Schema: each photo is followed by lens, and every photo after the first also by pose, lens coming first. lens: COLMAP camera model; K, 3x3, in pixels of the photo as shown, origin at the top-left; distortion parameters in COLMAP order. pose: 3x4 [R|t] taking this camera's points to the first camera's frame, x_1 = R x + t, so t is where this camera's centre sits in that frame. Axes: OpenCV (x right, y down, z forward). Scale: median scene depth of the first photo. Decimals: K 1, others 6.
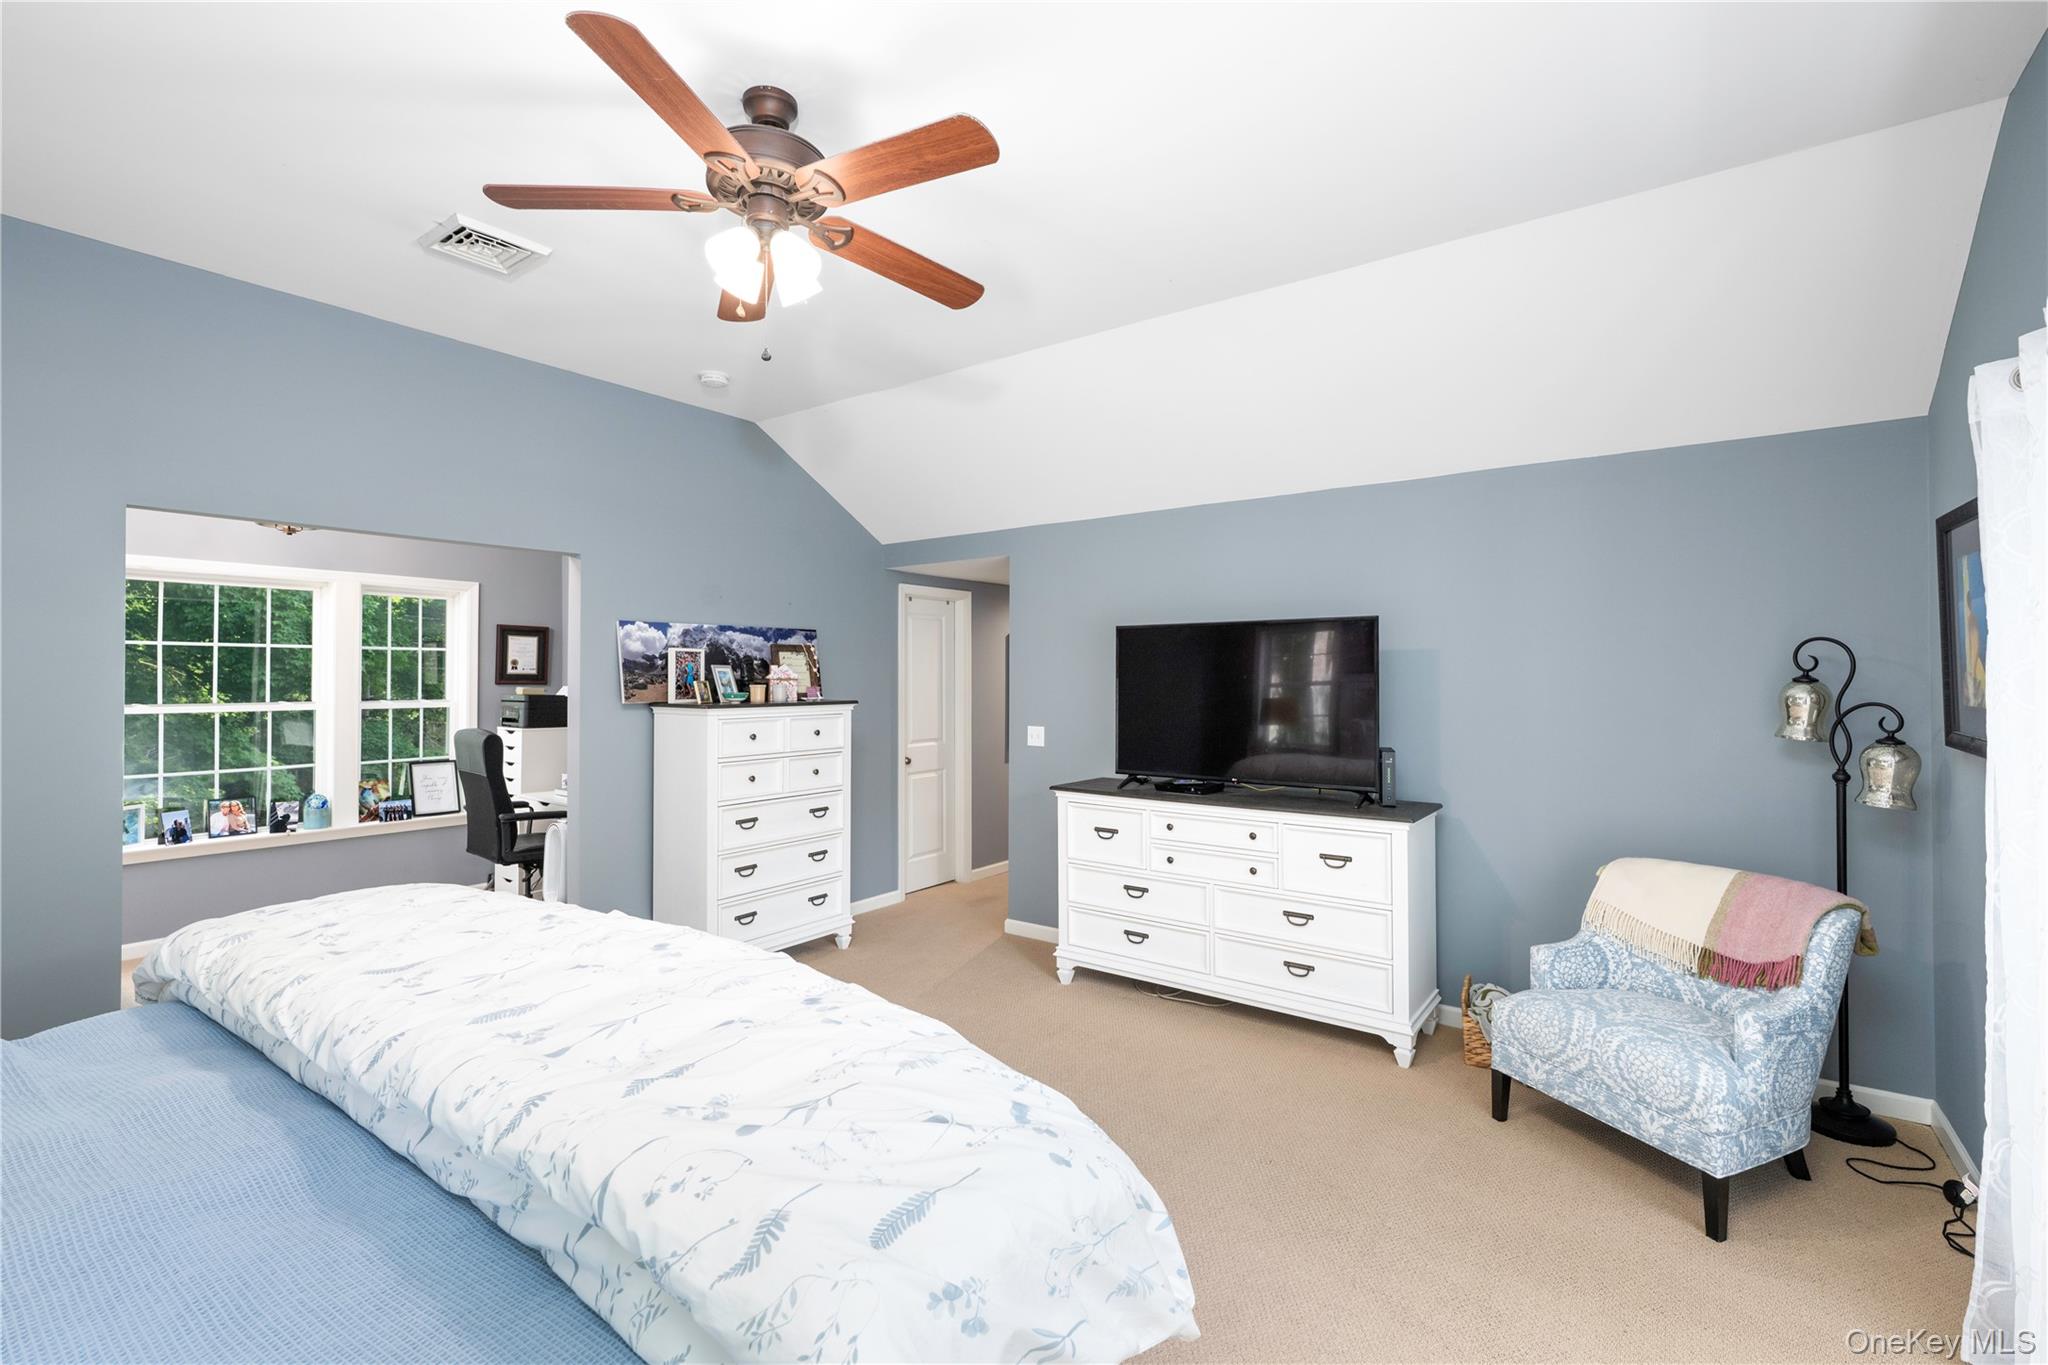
lens RADIAL K [[898.2, 0, 1026.7], [0, 898.2, 672.3], [0, 0, 1]] dist [0.000199, 0.000336]
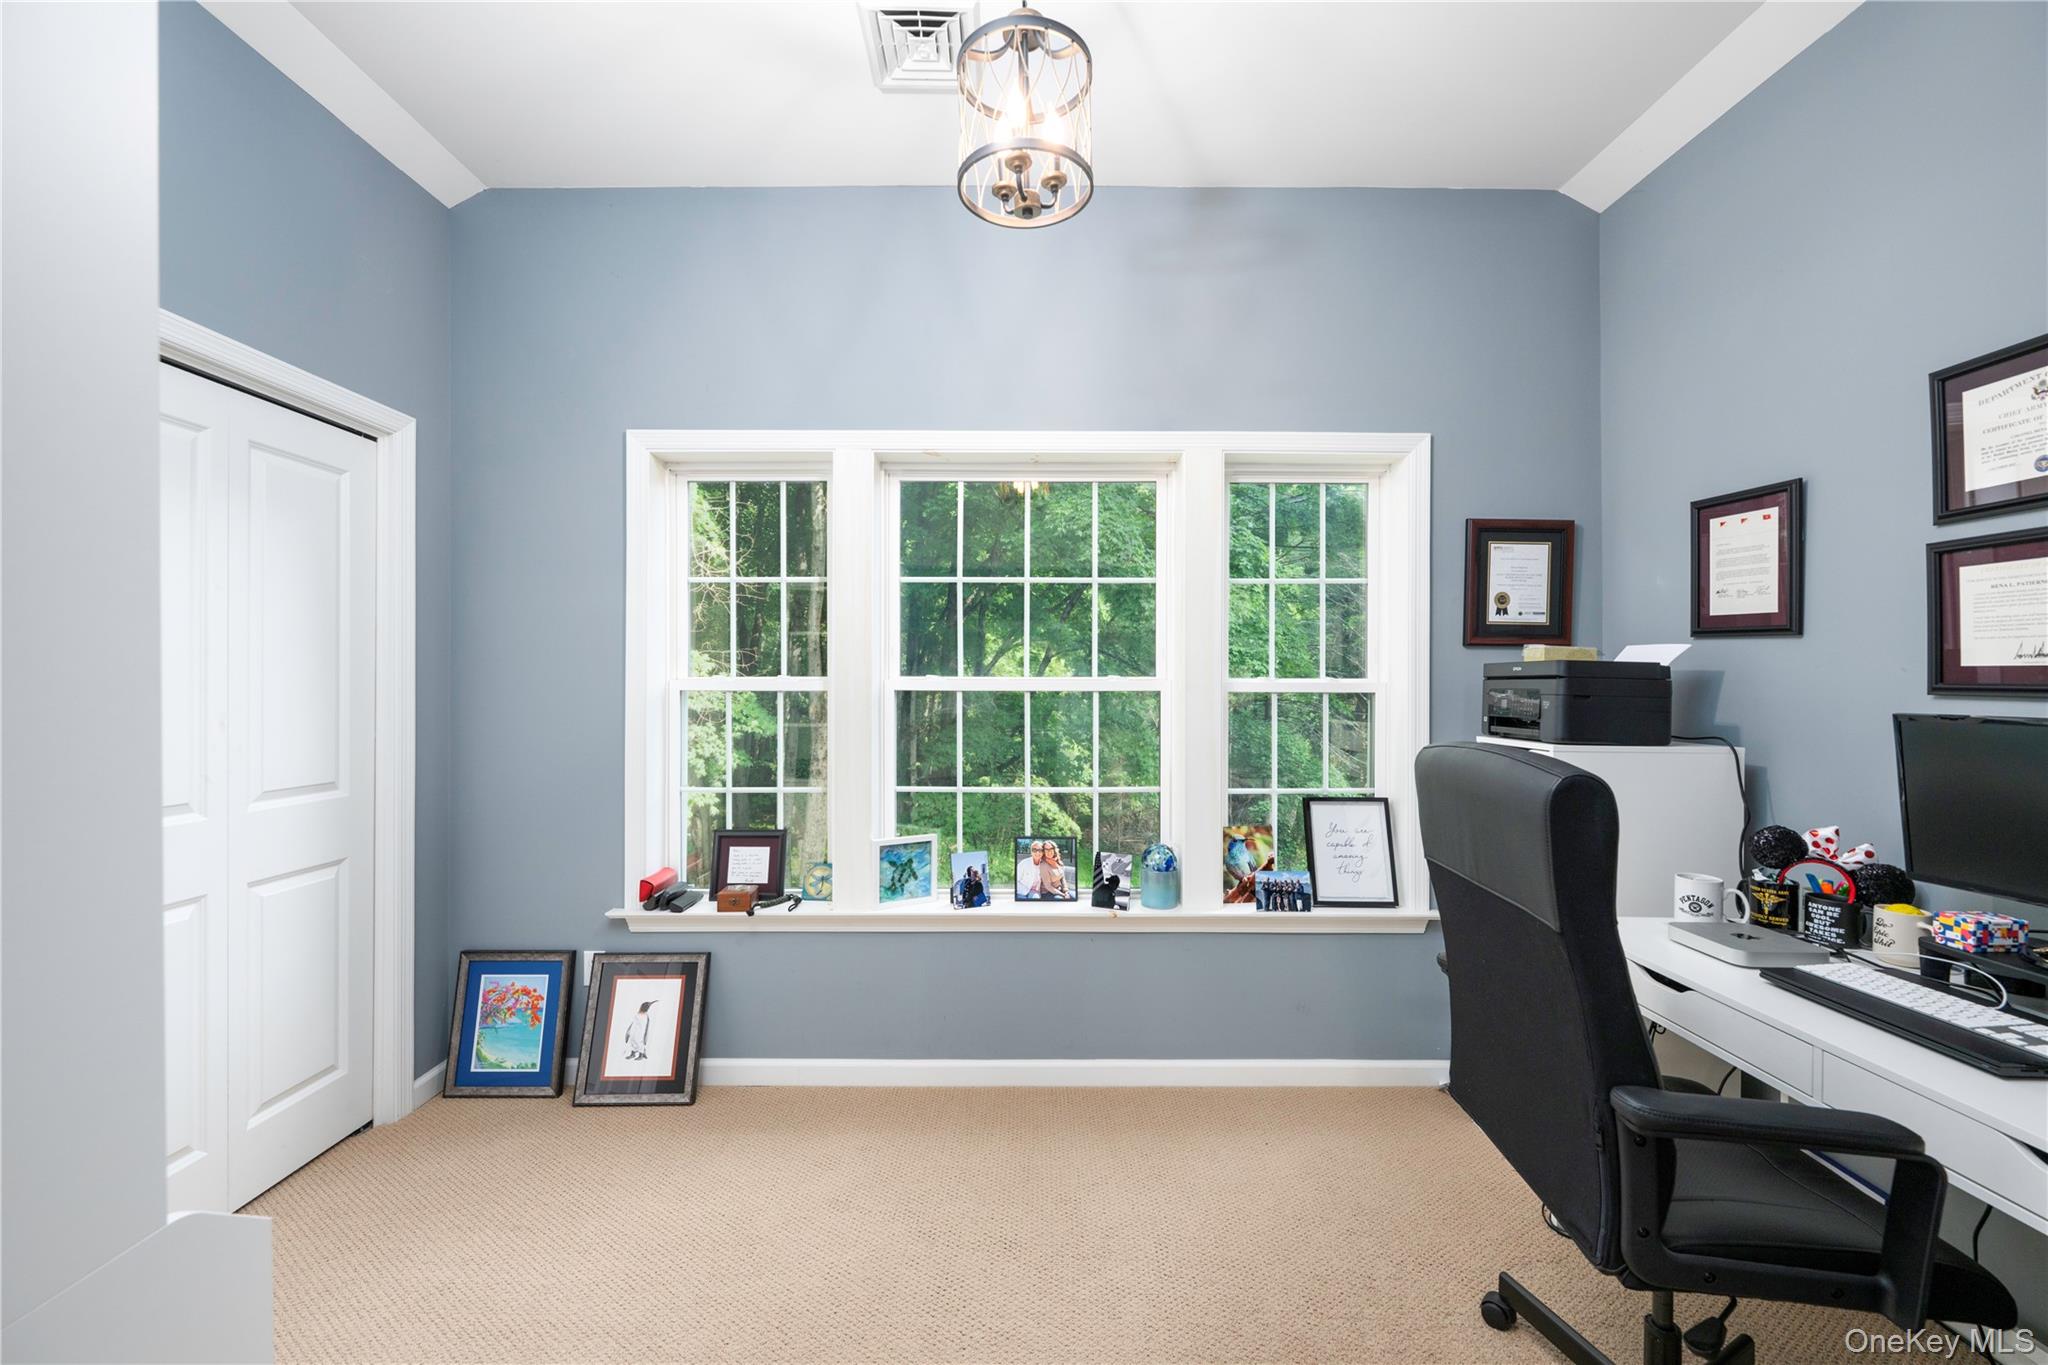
lens RADIAL K [[806.8, 0, 1023.8], [0, 806.8, 680.1], [0, 0, 1]] dist [-0.000444, 0.000009]
pose [[0.595215, -0.001083, -0.803566, -0.422680], [0.002630, 0.999996, 0.000600, 0.033567], [0.803562, -0.002470, 0.595215, 0.610539]]
